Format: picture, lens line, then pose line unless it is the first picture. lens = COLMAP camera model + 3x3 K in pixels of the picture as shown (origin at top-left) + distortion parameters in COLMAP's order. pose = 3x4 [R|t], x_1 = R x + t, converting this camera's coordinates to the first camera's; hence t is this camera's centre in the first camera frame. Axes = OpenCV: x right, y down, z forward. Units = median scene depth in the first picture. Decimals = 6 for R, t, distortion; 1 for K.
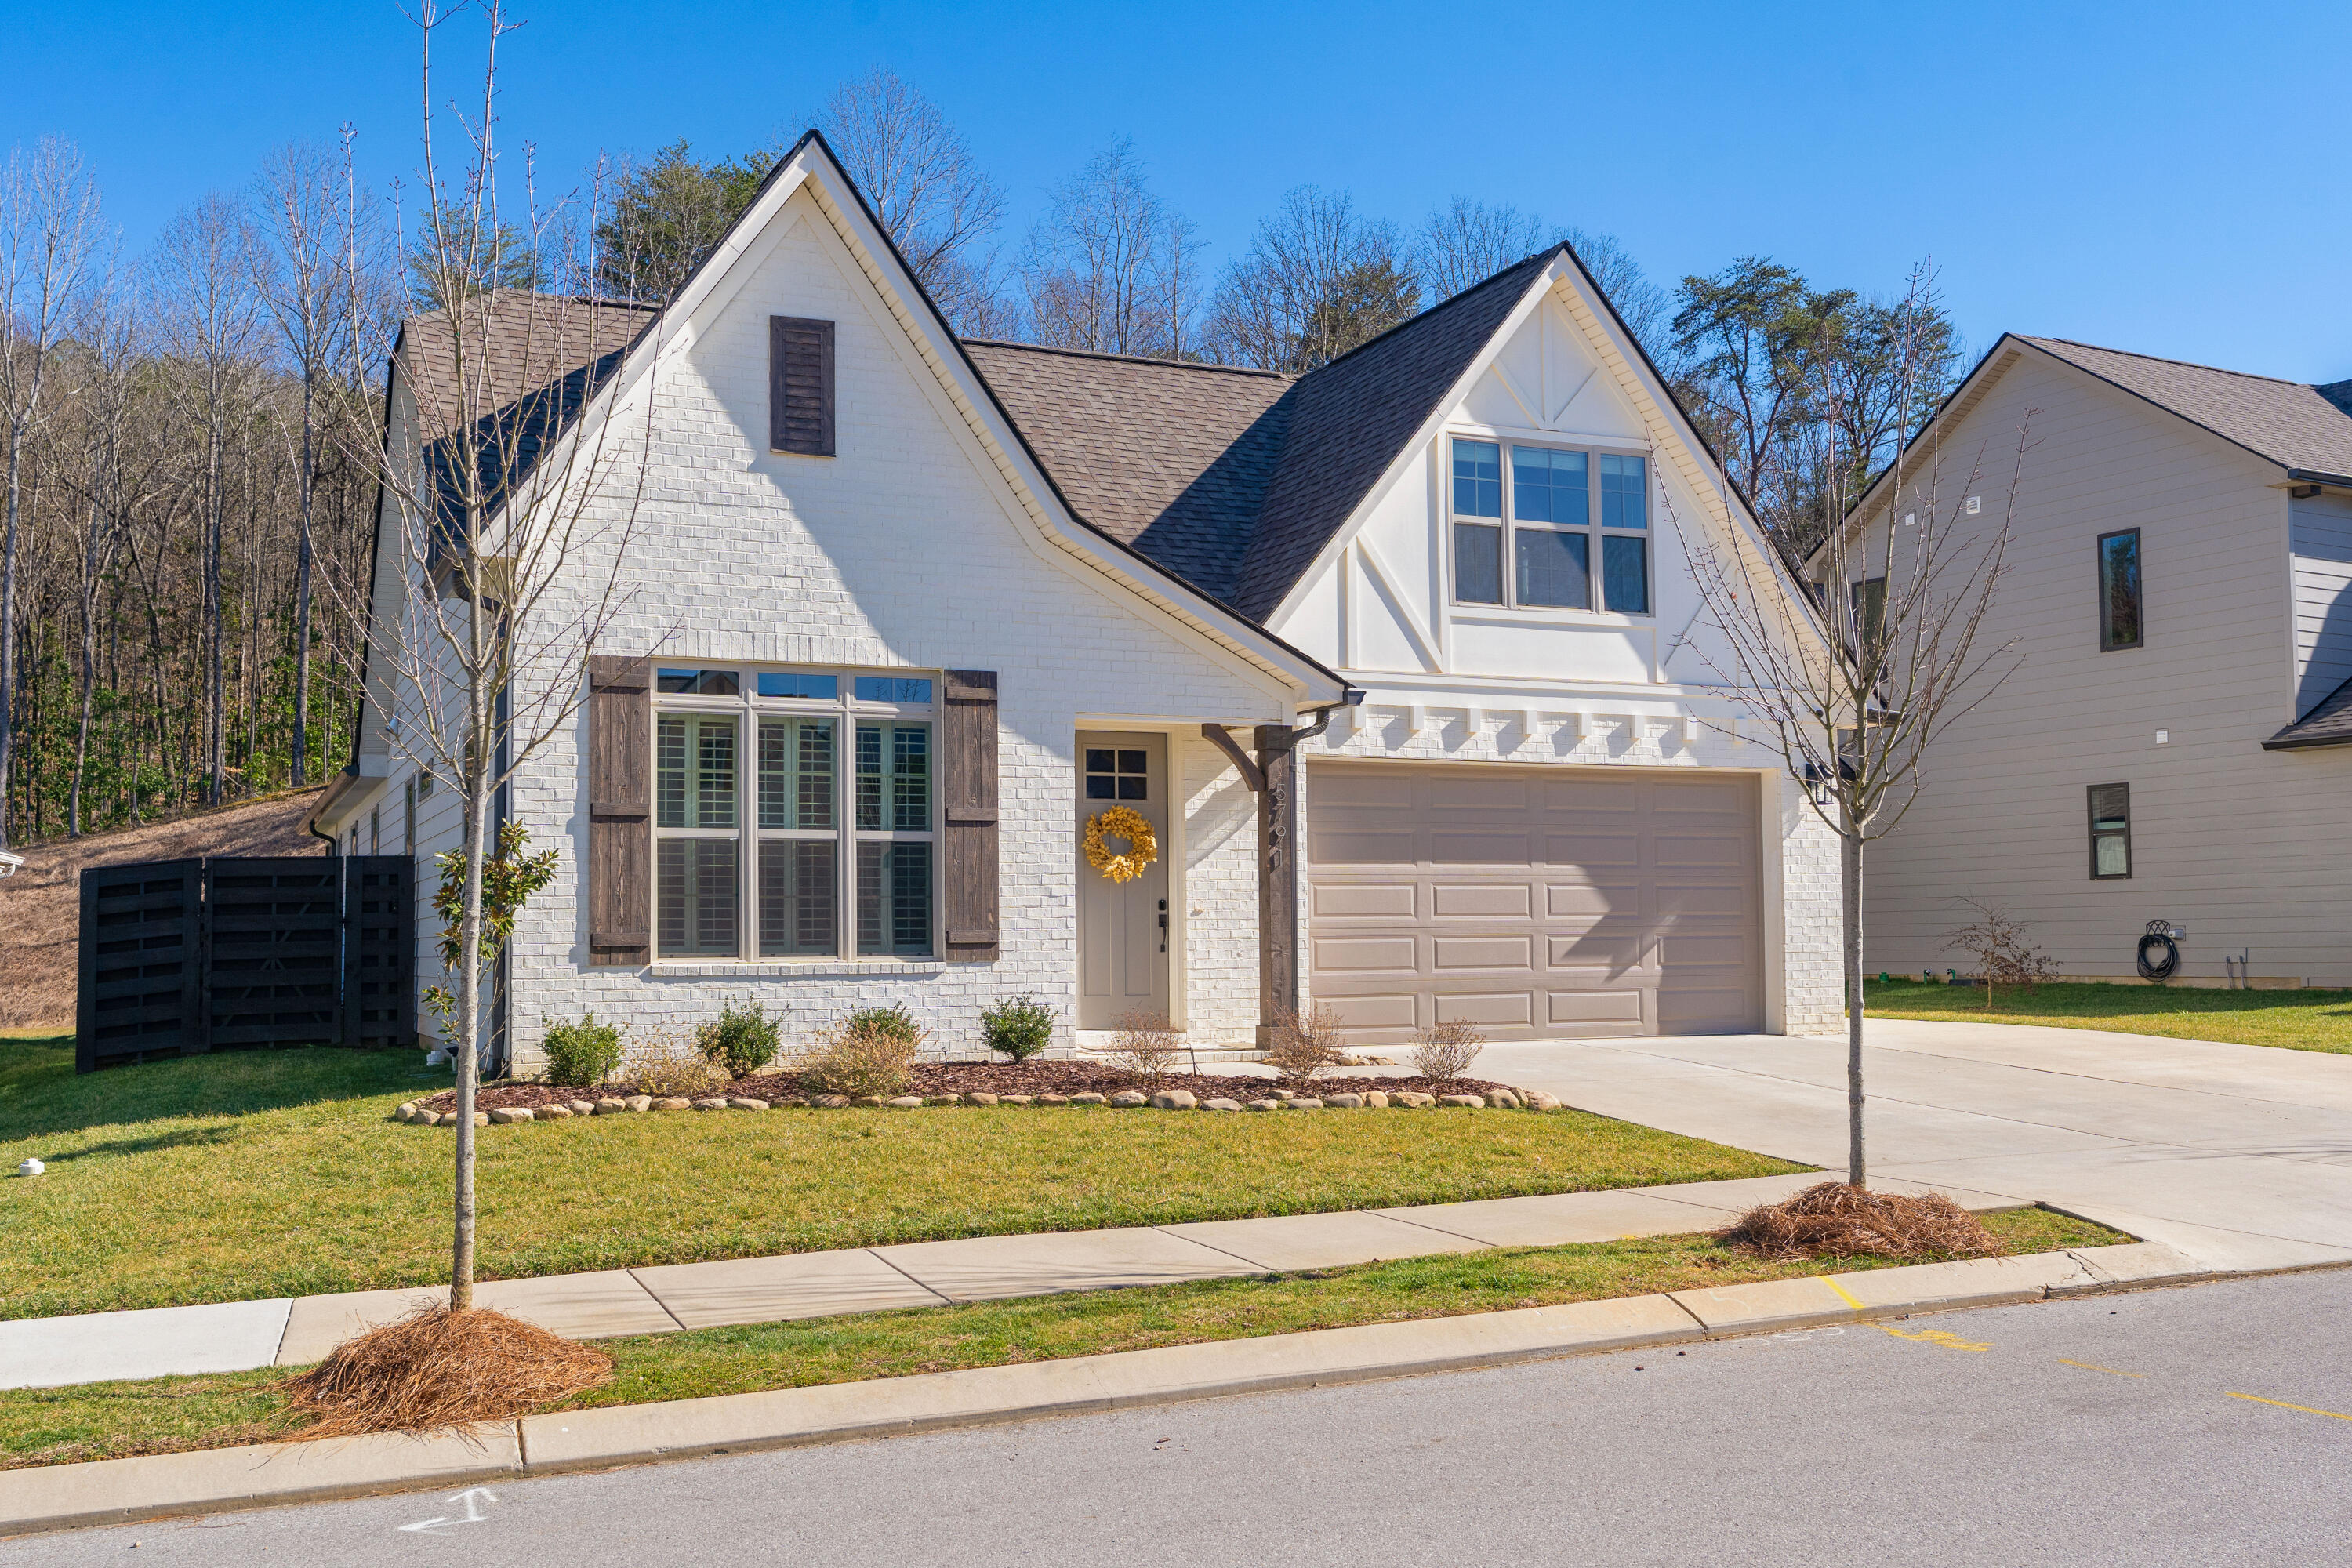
lens RADIAL K [[2303.7, 0, 1156.3], [0, 2303.7, 813.0], [0, 0, 1]] dist [0.000263, 0.000000]
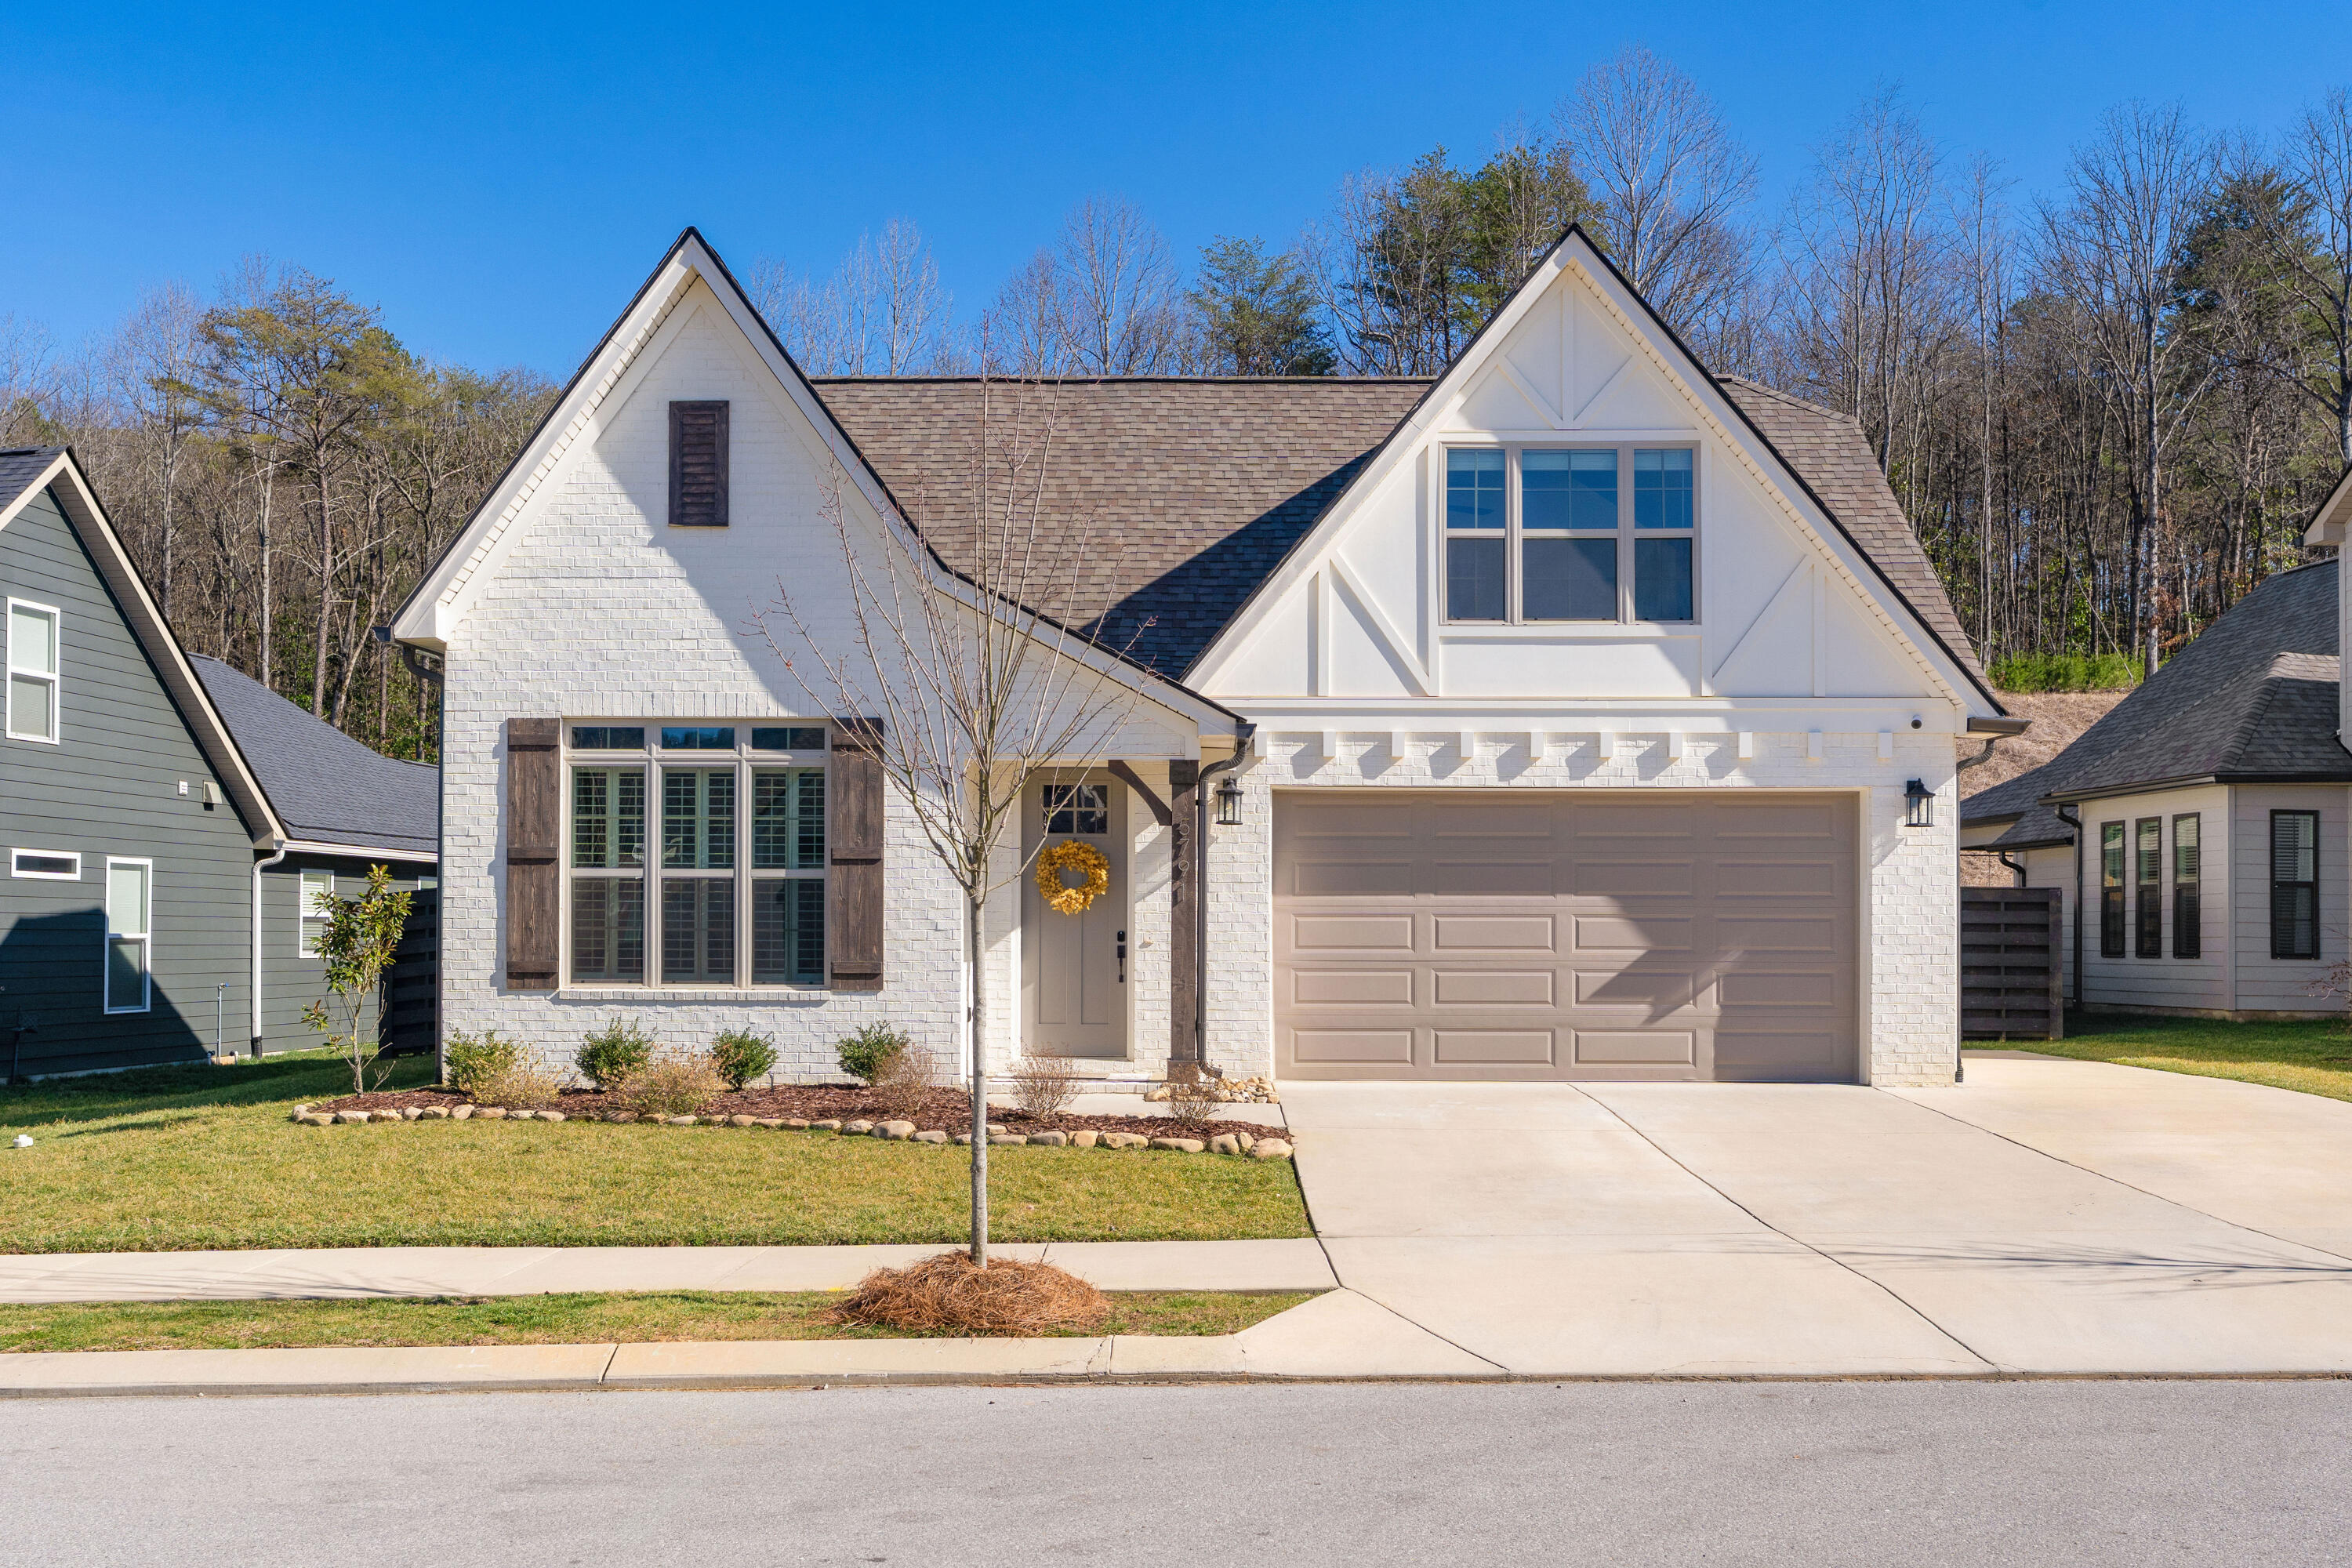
lens RADIAL K [[2303.7, 0, 1115.2], [0, 2303.7, 896.5], [0, 0, 1]] dist [0.000263, 0.000000]
pose [[0.902460, 0.003663, -0.430759, 0.458088], [0.013709, 0.999213, 0.037216, -0.016433], [0.430556, -0.039491, 0.901699, 0.083041]]
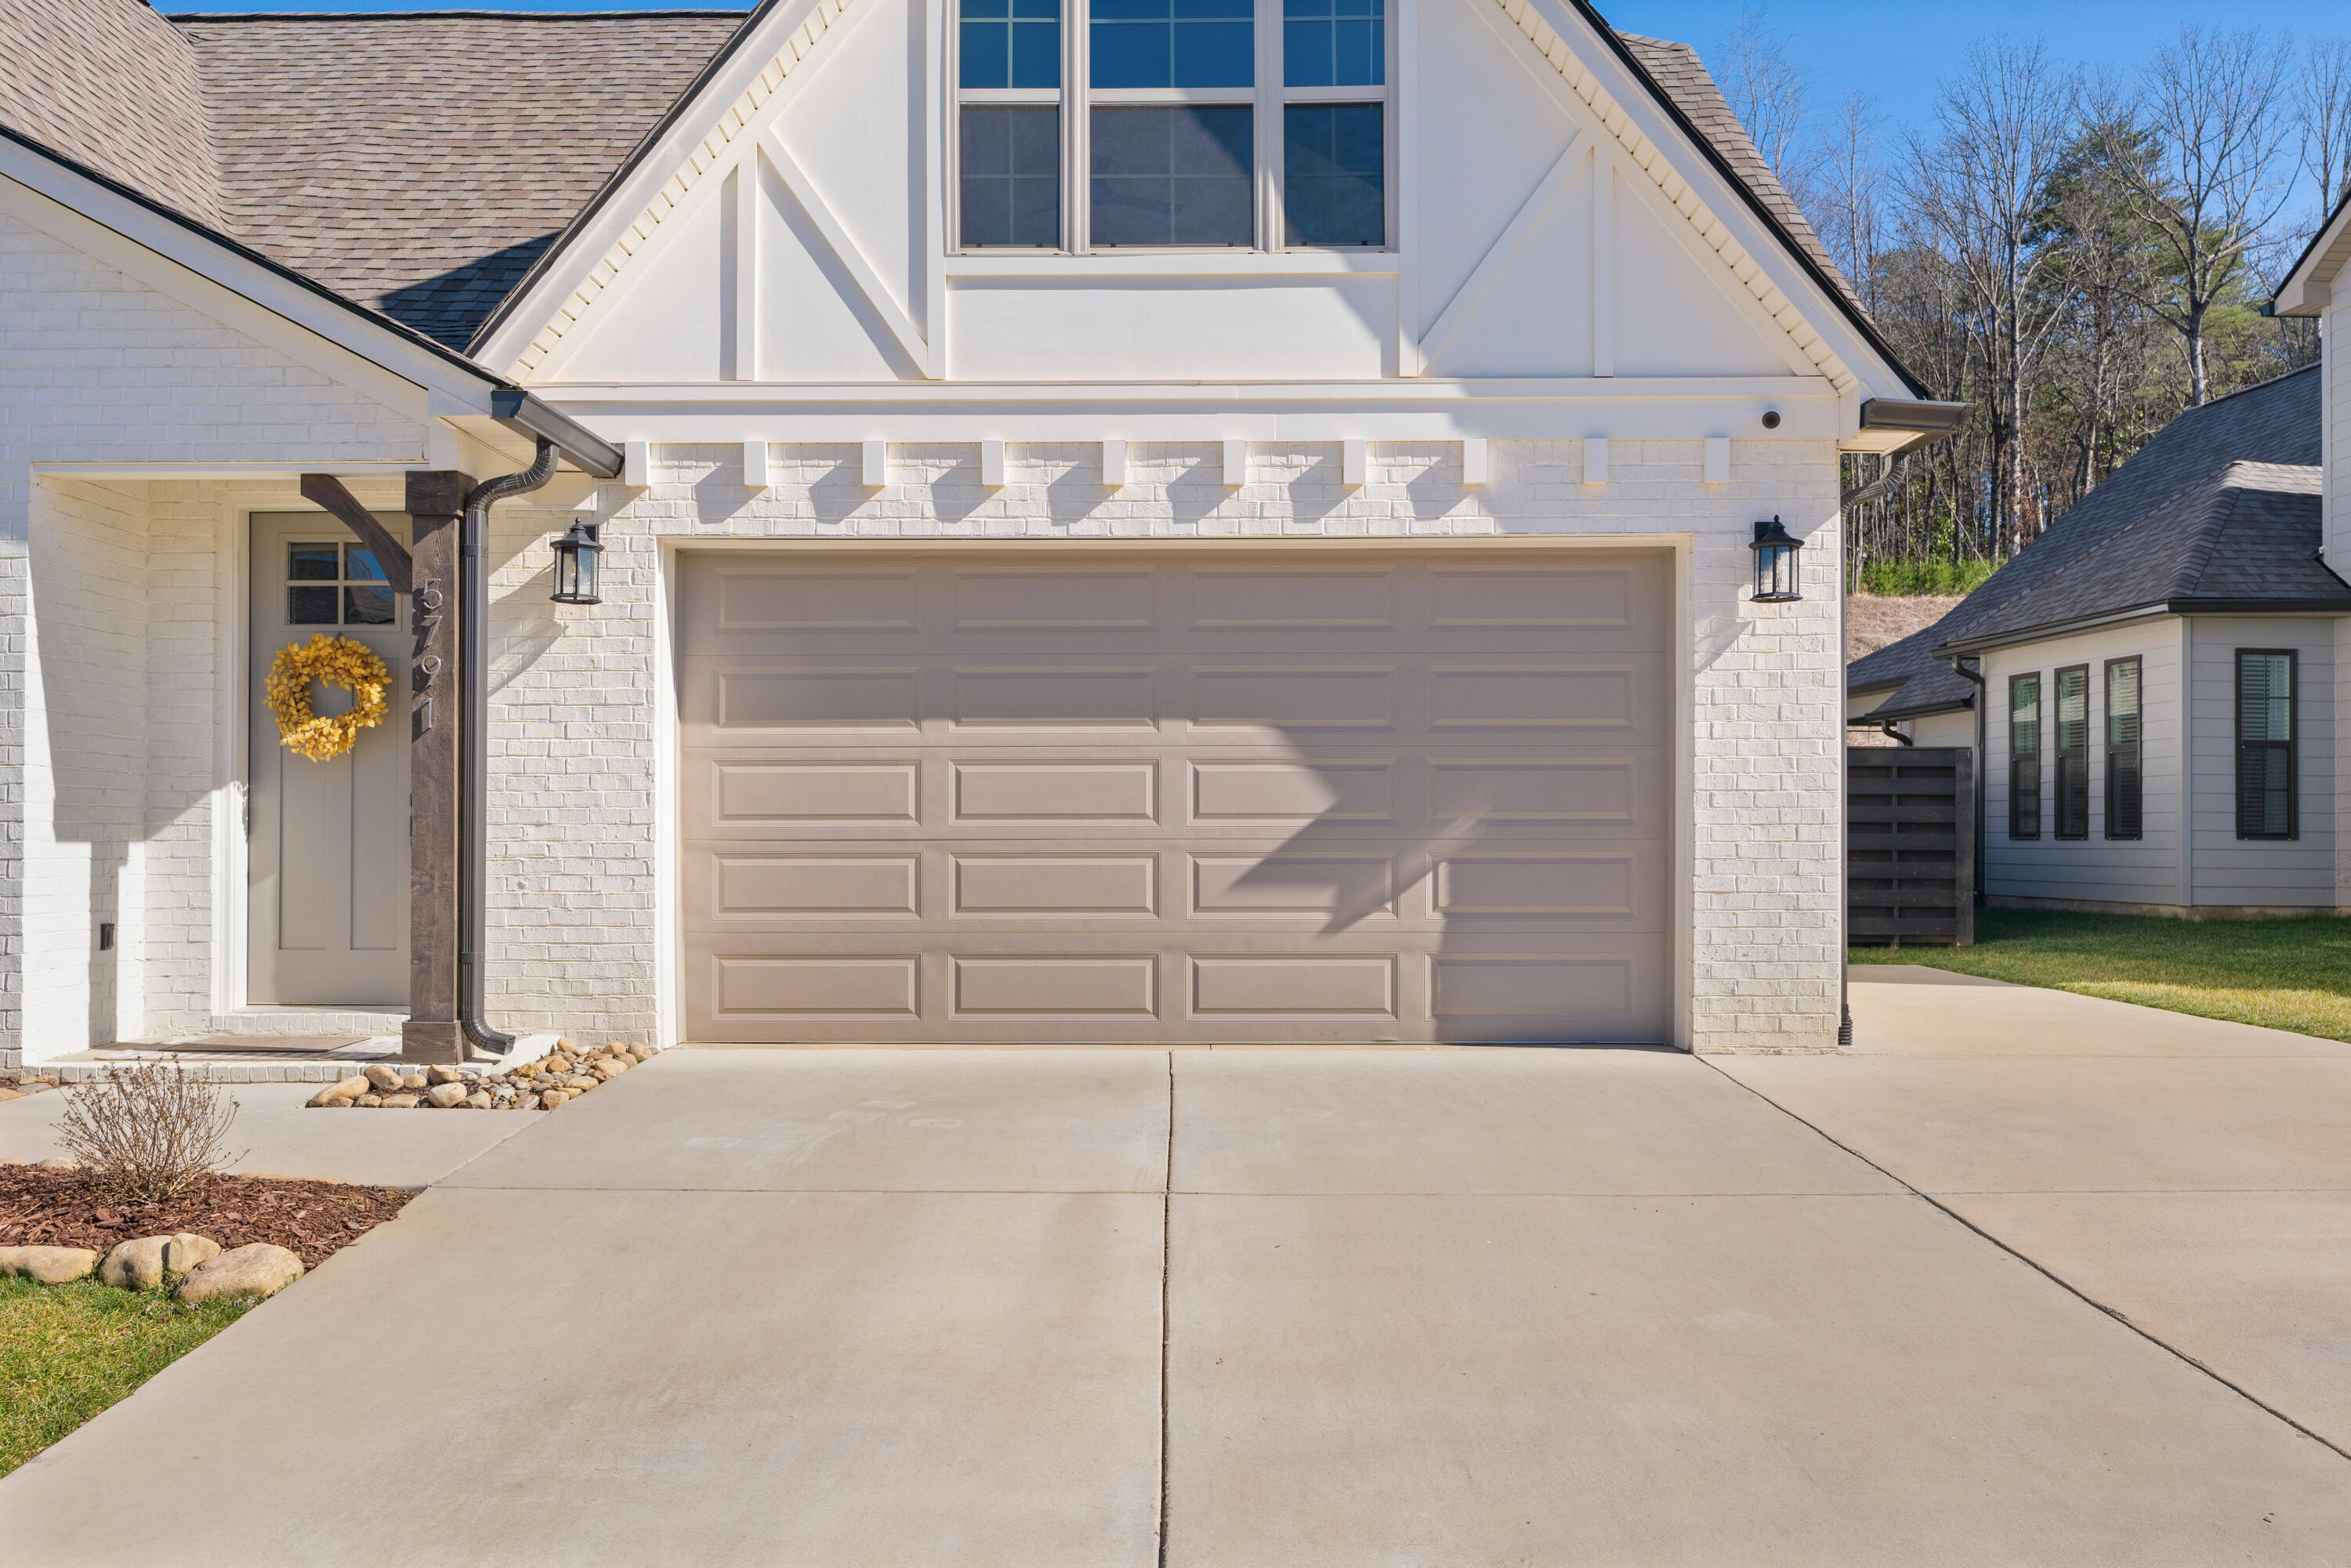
lens RADIAL K [[1898.6, 0, 1157.8], [0, 1898.6, 815.9], [0, 0, 1]] dist [-0.001439, 0.004273]
pose [[0.906837, 0.003966, -0.421464, 0.399814], [0.016628, 0.998841, 0.045177, 0.026166], [0.421154, -0.047976, 0.905719, 0.661974]]
